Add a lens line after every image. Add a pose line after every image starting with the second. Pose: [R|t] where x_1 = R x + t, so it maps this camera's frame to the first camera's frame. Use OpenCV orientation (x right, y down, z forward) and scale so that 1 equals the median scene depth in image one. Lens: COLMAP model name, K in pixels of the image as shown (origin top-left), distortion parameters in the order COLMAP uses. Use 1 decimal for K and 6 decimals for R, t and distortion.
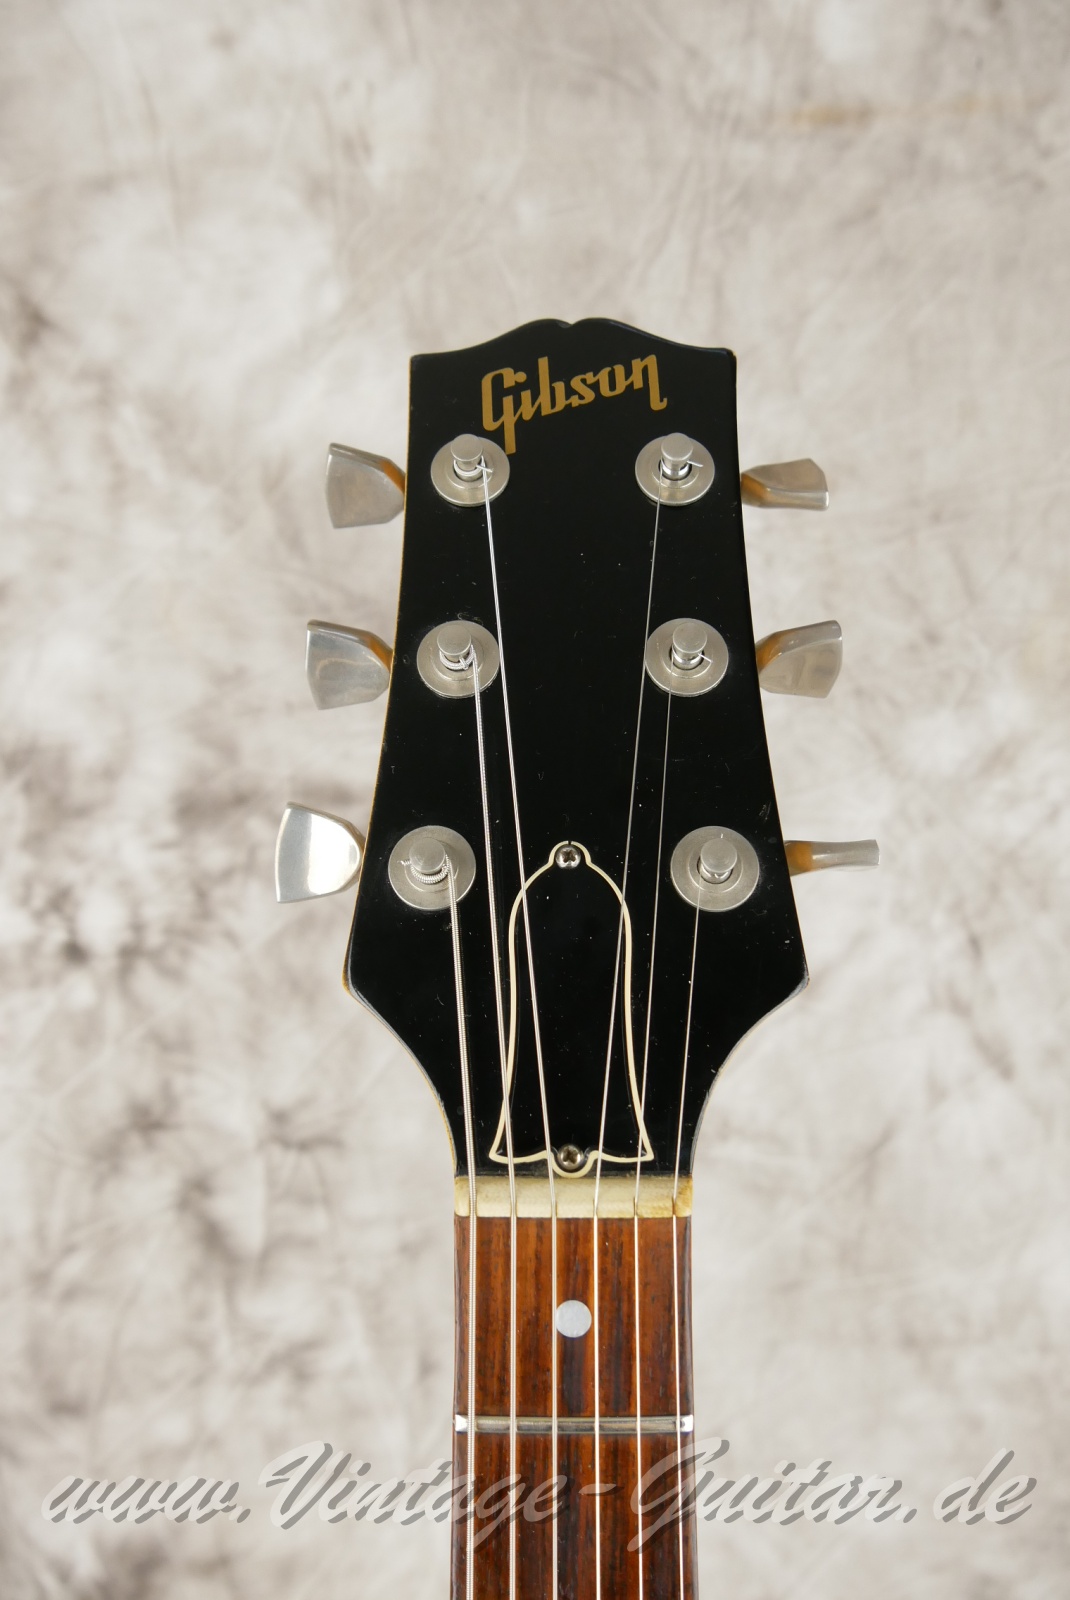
lens RADIAL K [[1308.0, 0, 533.7], [0, 1308.0, 789.6], [0, 0, 1]] dist [-0.077322, 0.053014]
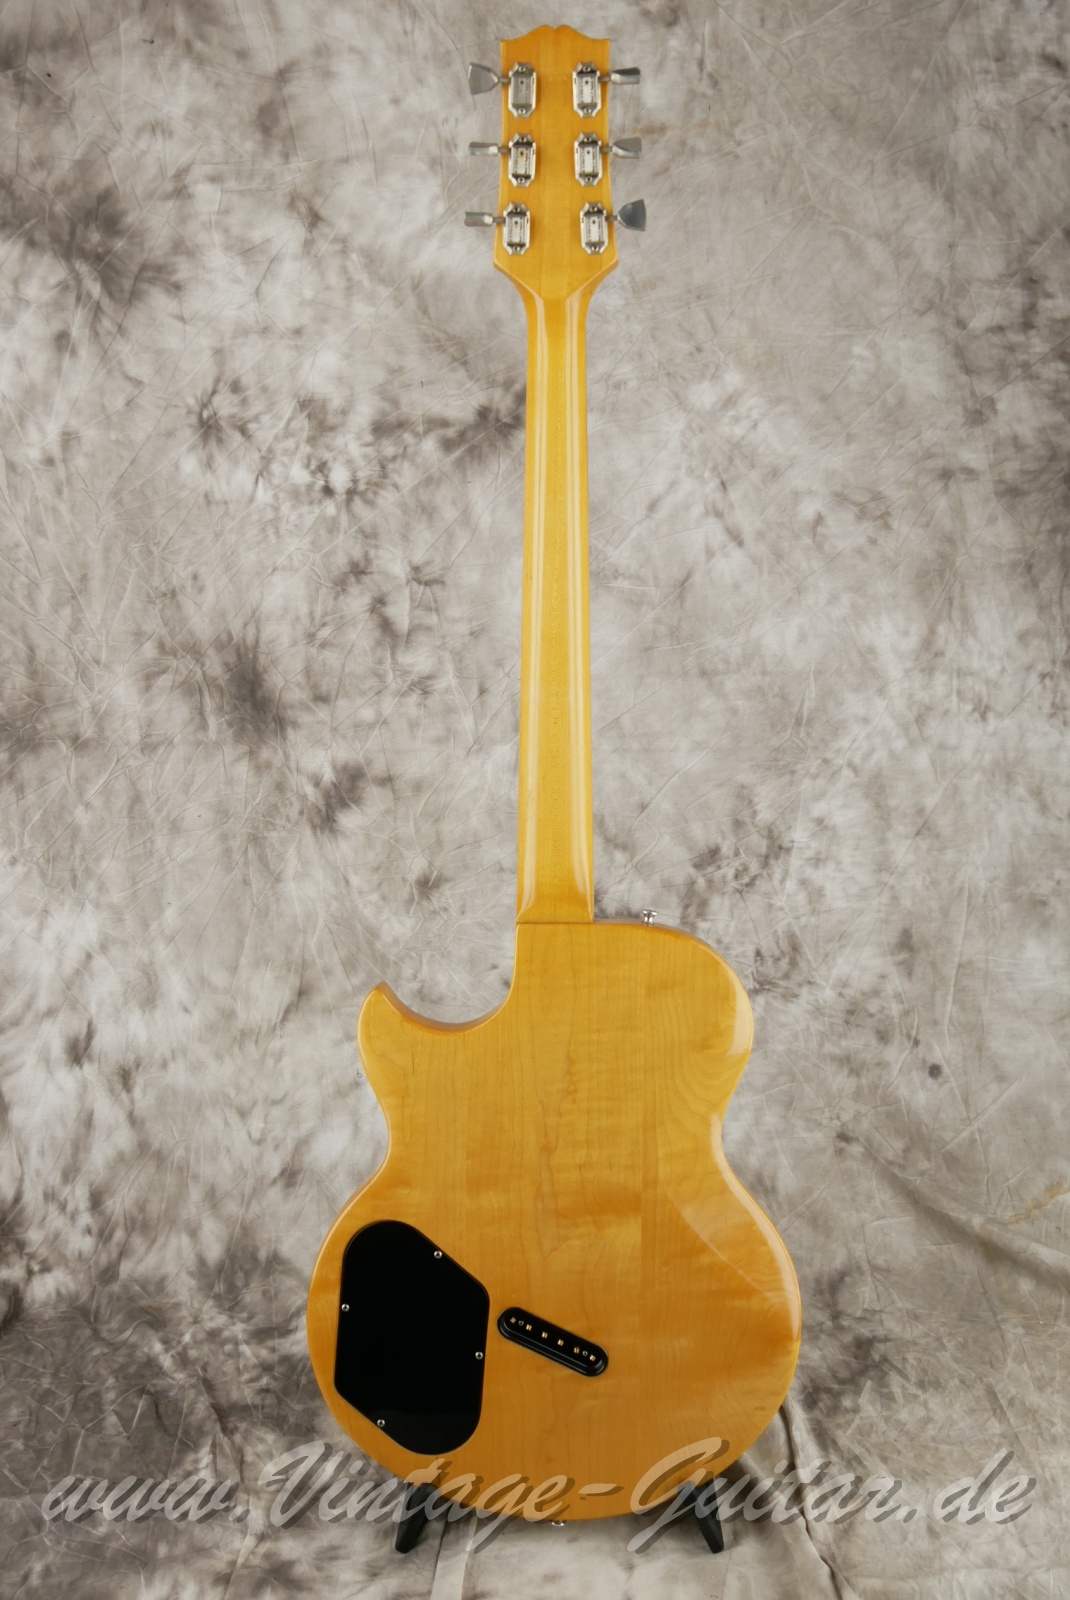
lens RADIAL K [[1302.5, 0, 530.8], [0, 1302.5, 800.4], [0, 0, 1]] dist [-0.078701, 0.042904]
pose [[0.999895, -0.012371, 0.007516, -0.021137], [0.012552, 0.999620, -0.024535, 0.718796], [-0.007209, 0.024627, 0.999671, -1.244505]]
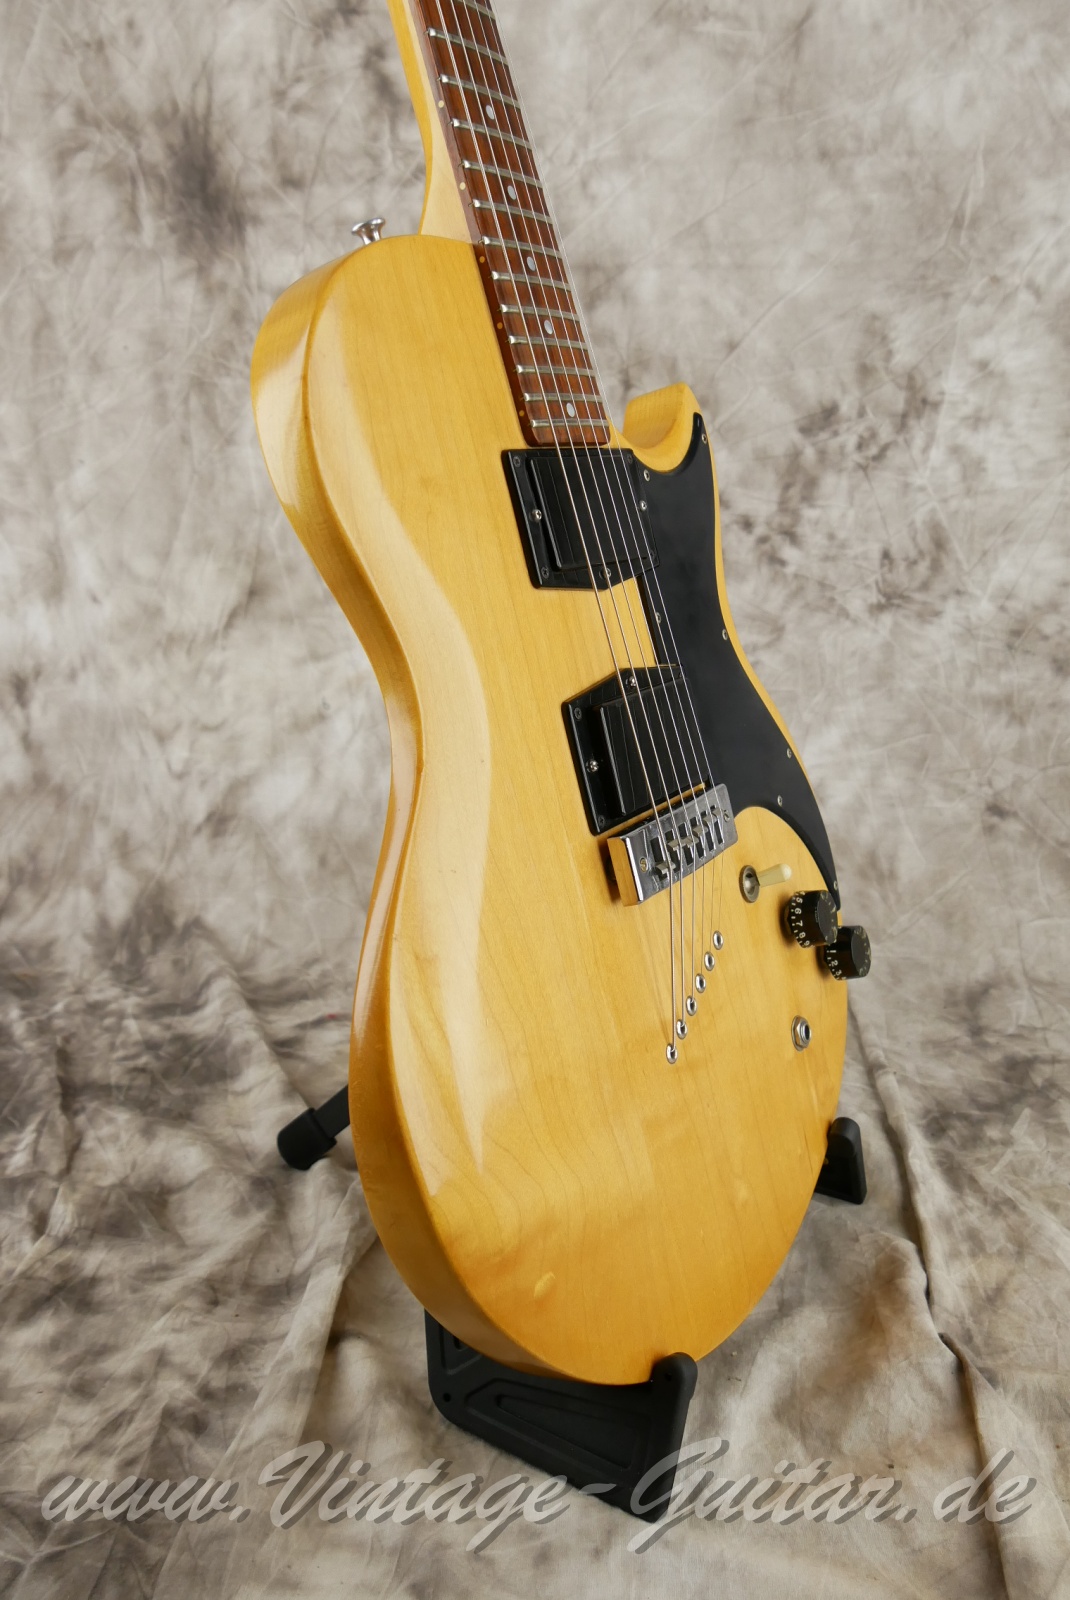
lens RADIAL K [[1294.4, 0, 537.5], [0, 1294.4, 803.3], [0, 0, 1]] dist [-0.069654, 0.016997]
pose [[0.996232, 0.027466, -0.082266, 0.098259], [-0.022898, 0.998171, 0.055957, 1.169331], [0.083653, -0.053862, 0.995038, -0.614745]]
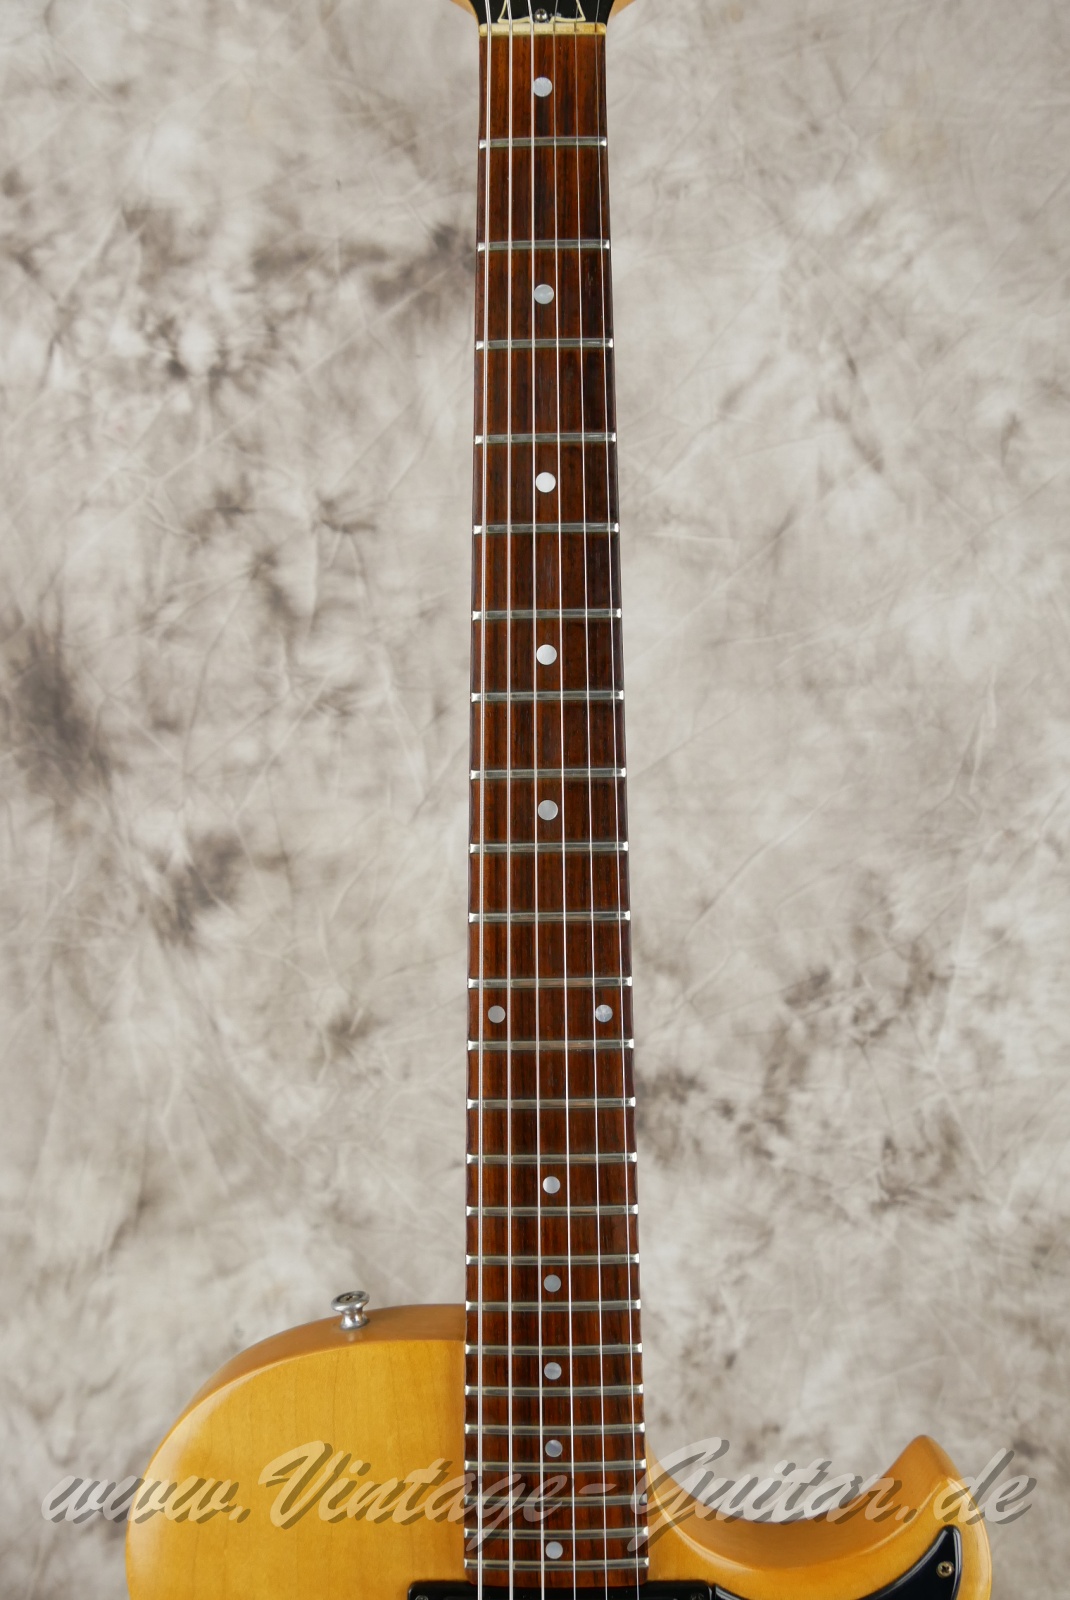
lens RADIAL K [[1302.5, 0, 530.8], [0, 1302.5, 800.4], [0, 0, 1]] dist [-0.078701, 0.042904]
pose [[0.999962, -0.004304, 0.007613, -0.001839], [0.004097, 0.999629, 0.026941, 0.526570], [-0.007726, -0.026909, 0.999608, -0.330902]]
